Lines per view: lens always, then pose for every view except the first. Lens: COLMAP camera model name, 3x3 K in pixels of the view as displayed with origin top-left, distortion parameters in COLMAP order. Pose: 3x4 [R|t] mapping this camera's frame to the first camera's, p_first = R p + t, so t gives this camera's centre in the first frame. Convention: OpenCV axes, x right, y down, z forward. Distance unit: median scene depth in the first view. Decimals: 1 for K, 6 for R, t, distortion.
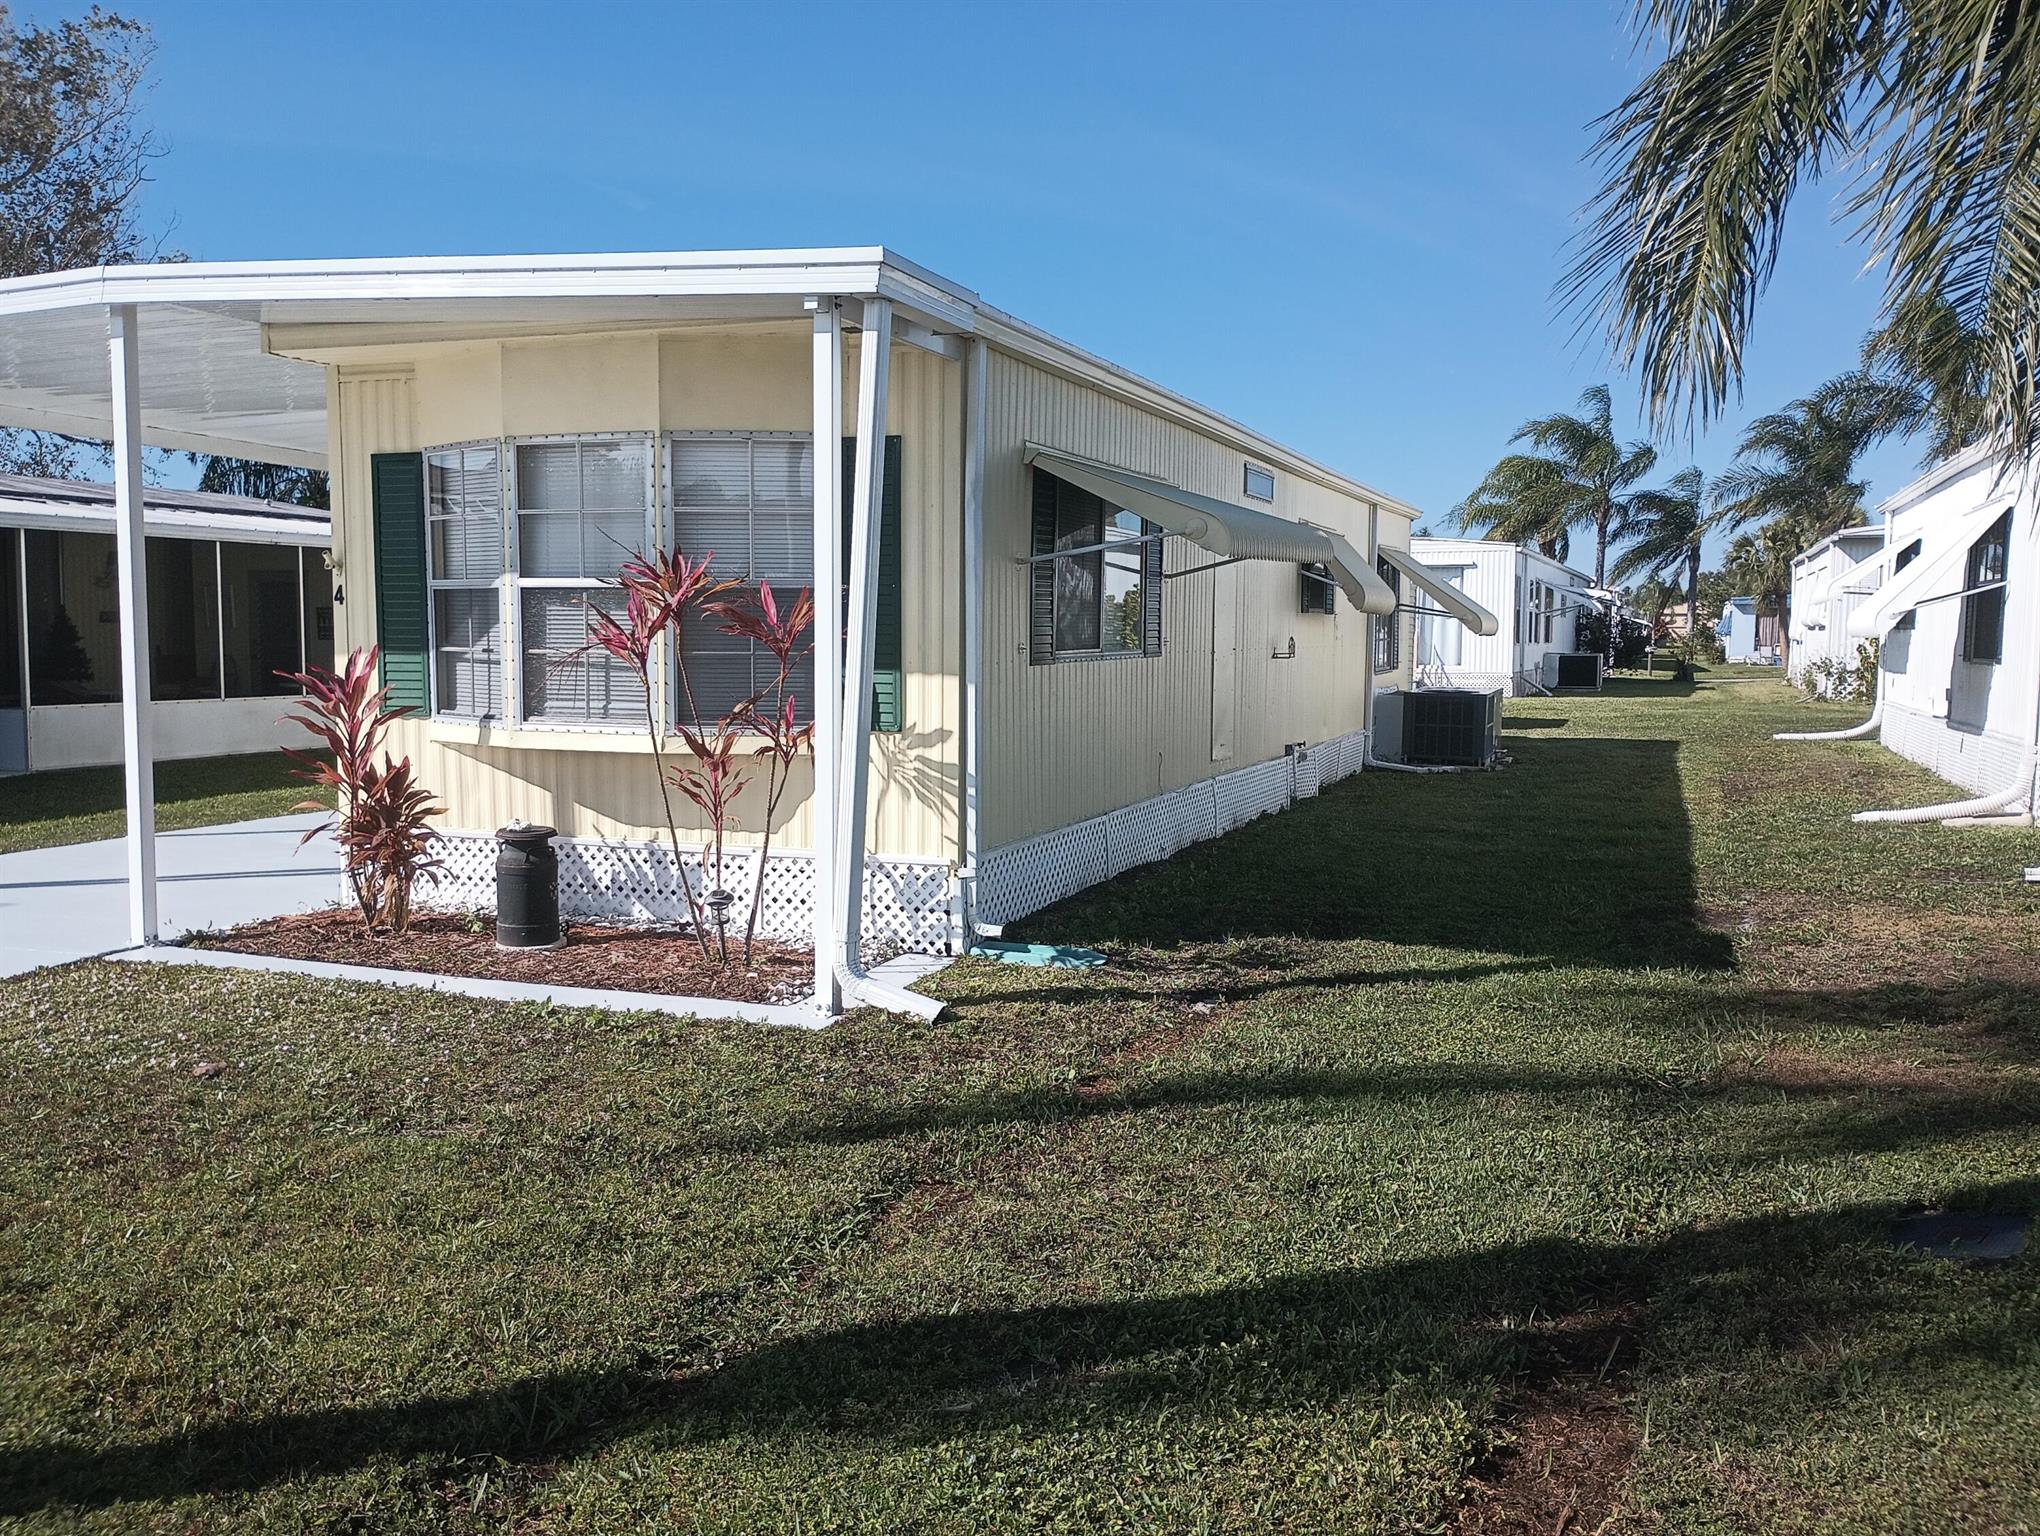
lens RADIAL K [[1690.5, 0, 1020.0], [0, 1690.5, 768.0], [0, 0, 1]] dist [0.070161, -0.081838]
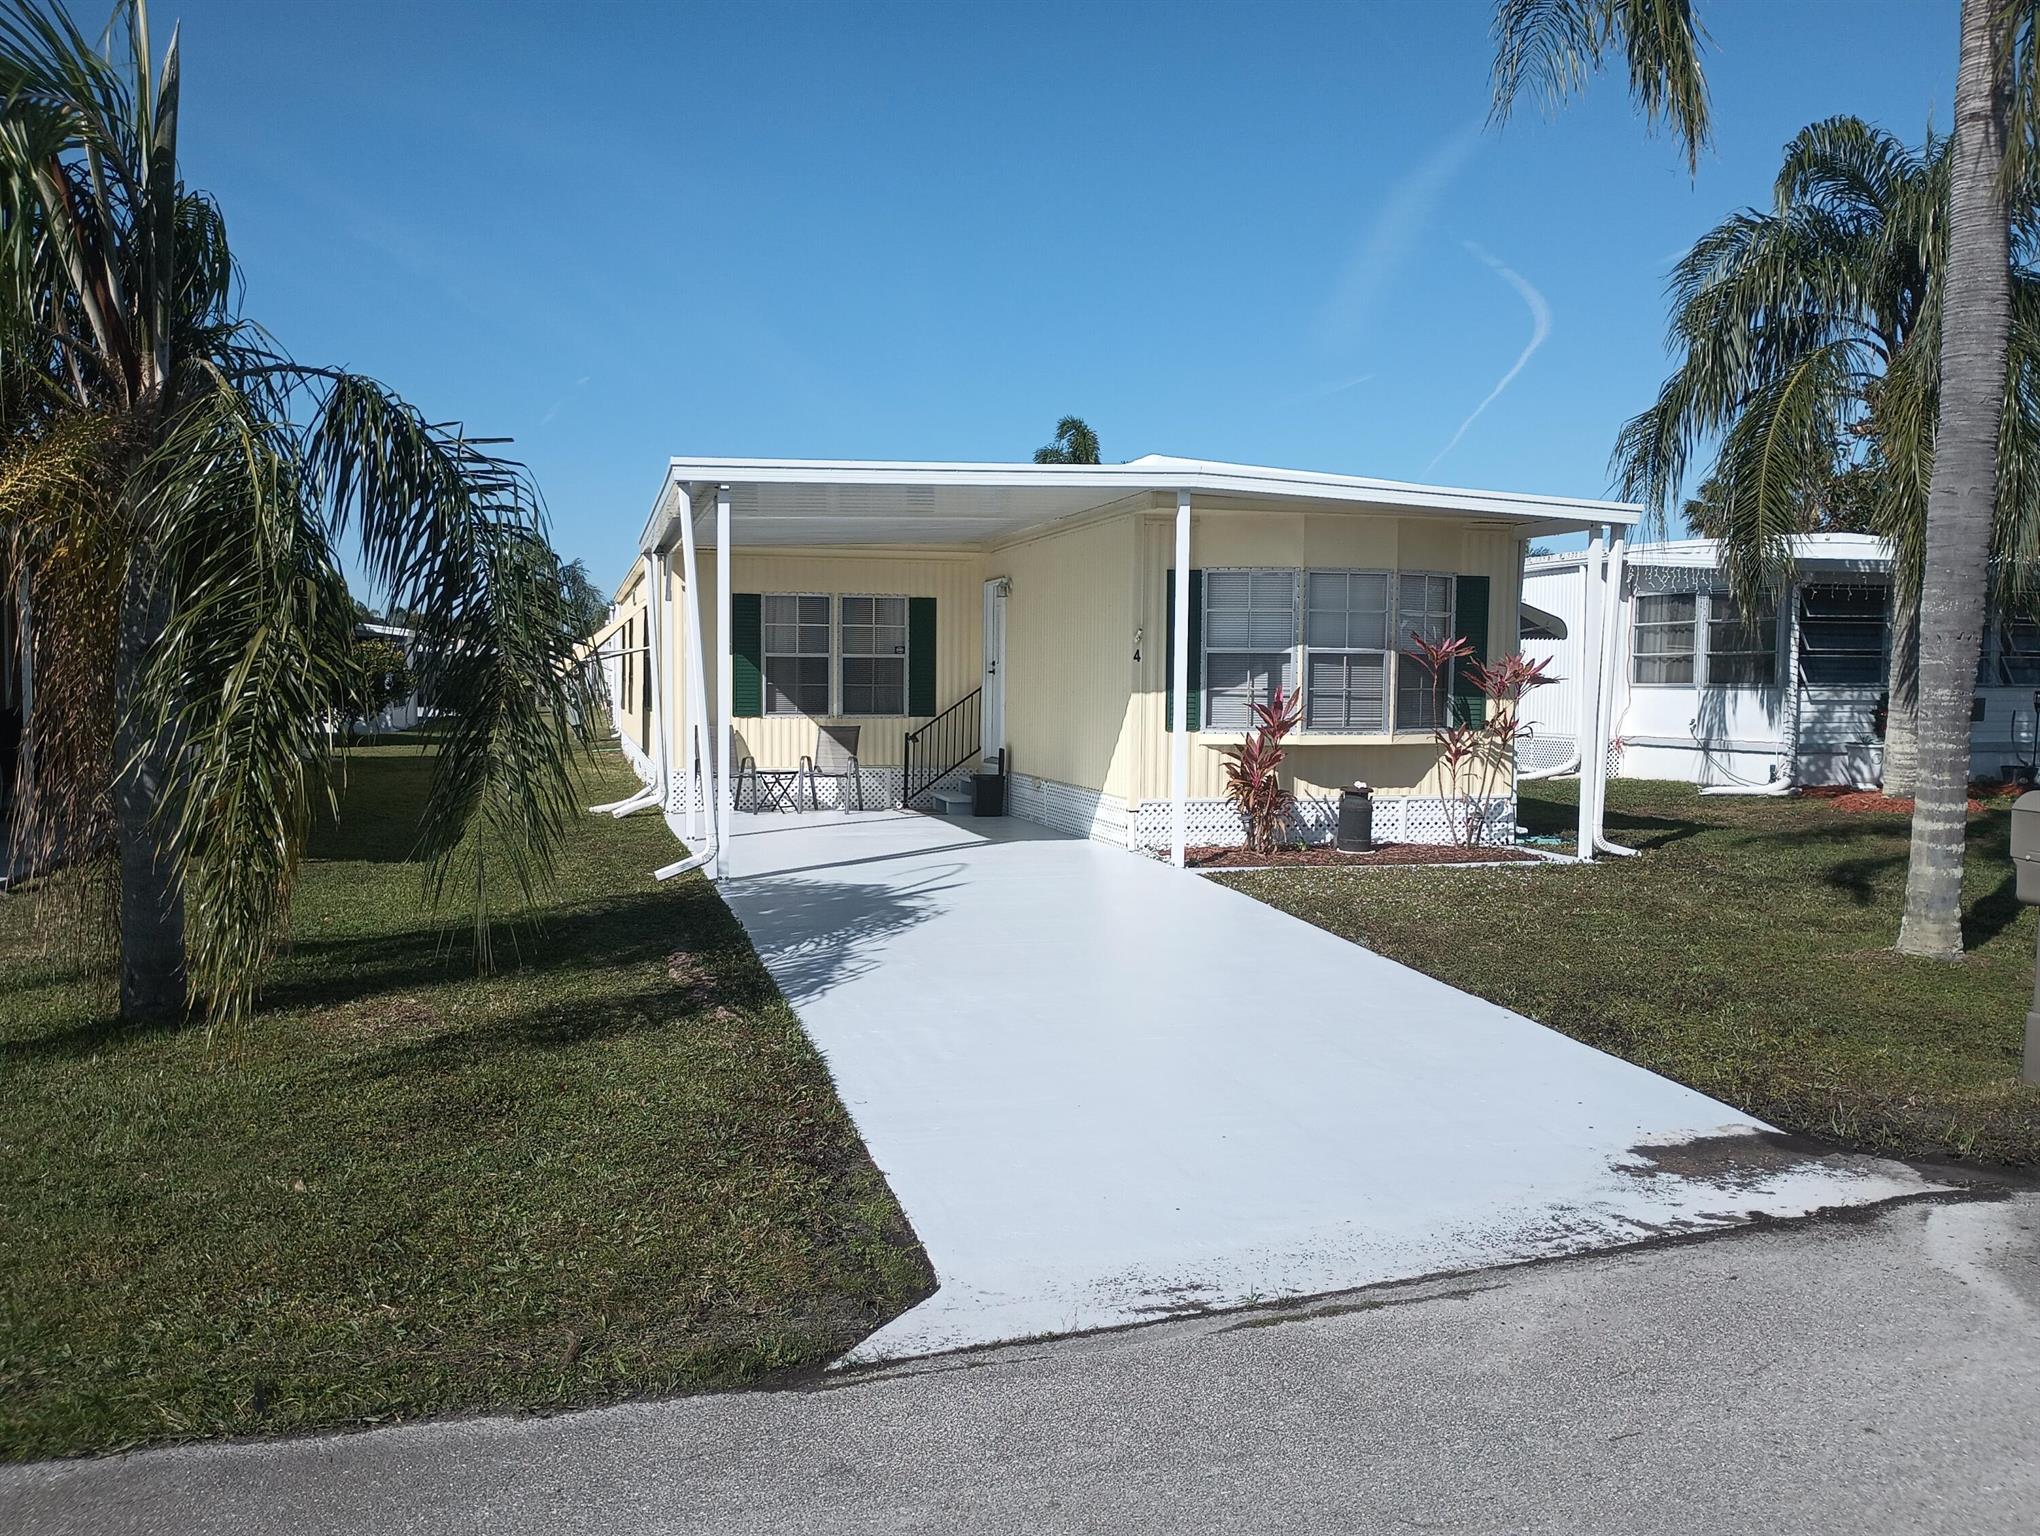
lens RADIAL K [[1690.5, 0, 1020.0], [0, 1690.5, 768.0], [0, 0, 1]] dist [0.070161, -0.081838]
pose [[0.810405, -0.035201, 0.584812, -1.595560], [0.047813, 0.998837, -0.006136, 0.008956], [-0.583916, 0.032934, 0.811146, -0.244312]]
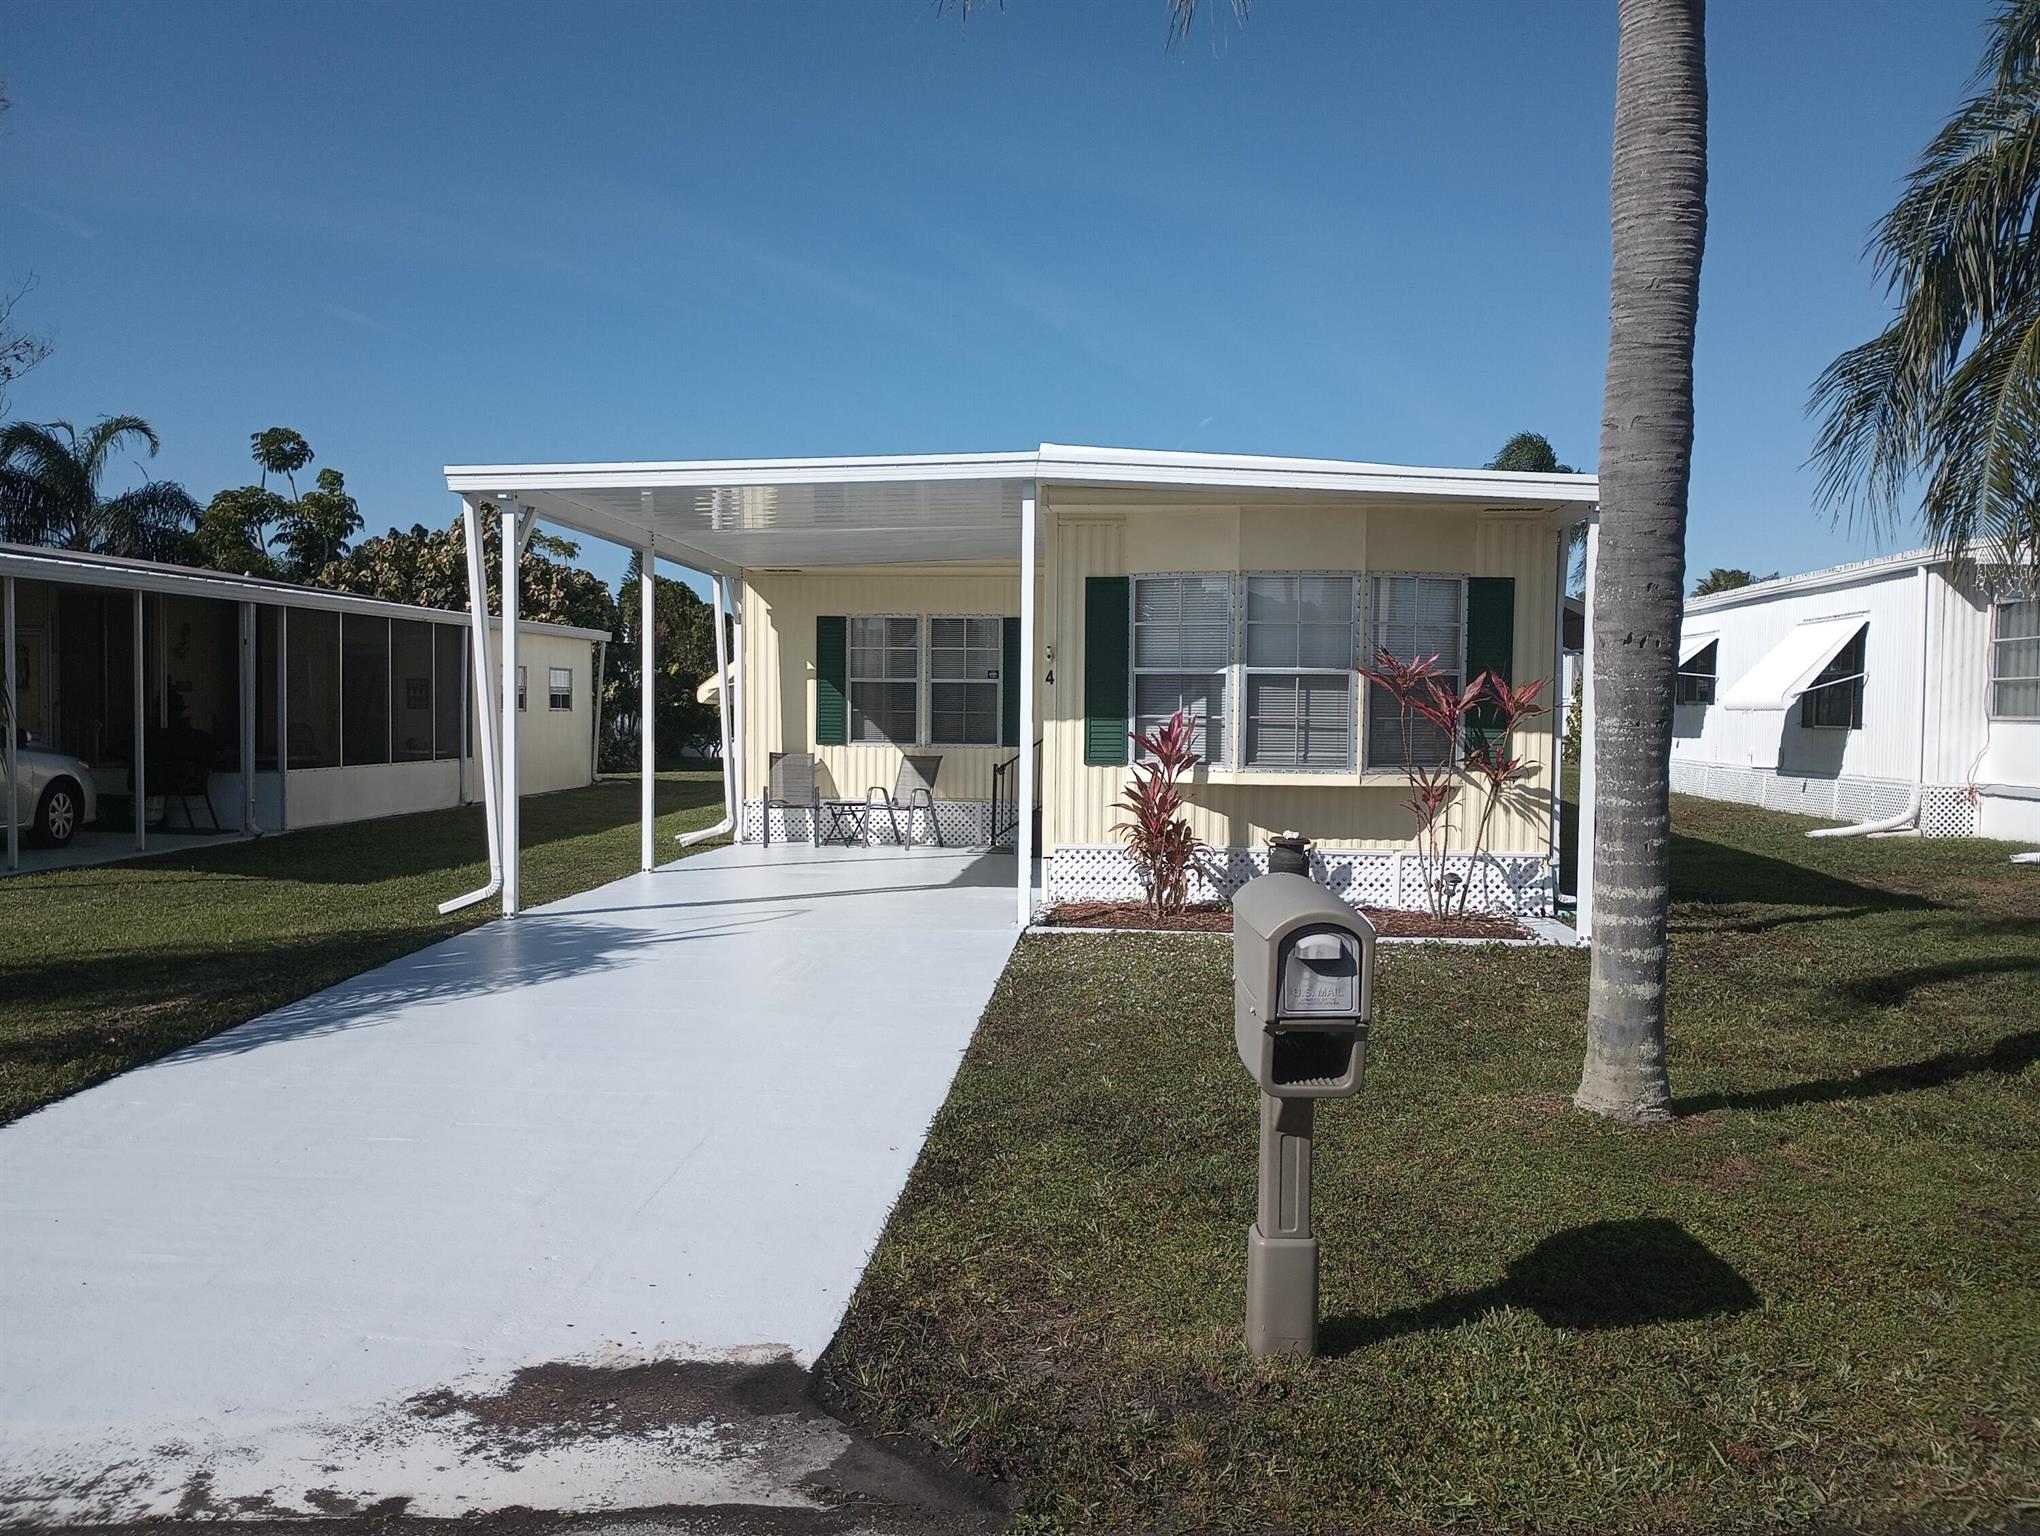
lens RADIAL K [[1690.5, 0, 1020.0], [0, 1690.5, 768.0], [0, 0, 1]] dist [0.070161, -0.081838]
pose [[0.963873, -0.009082, 0.266207, -0.885987], [0.019752, 0.999104, -0.037432, 0.025138], [-0.265628, 0.041338, 0.963189, -0.345438]]
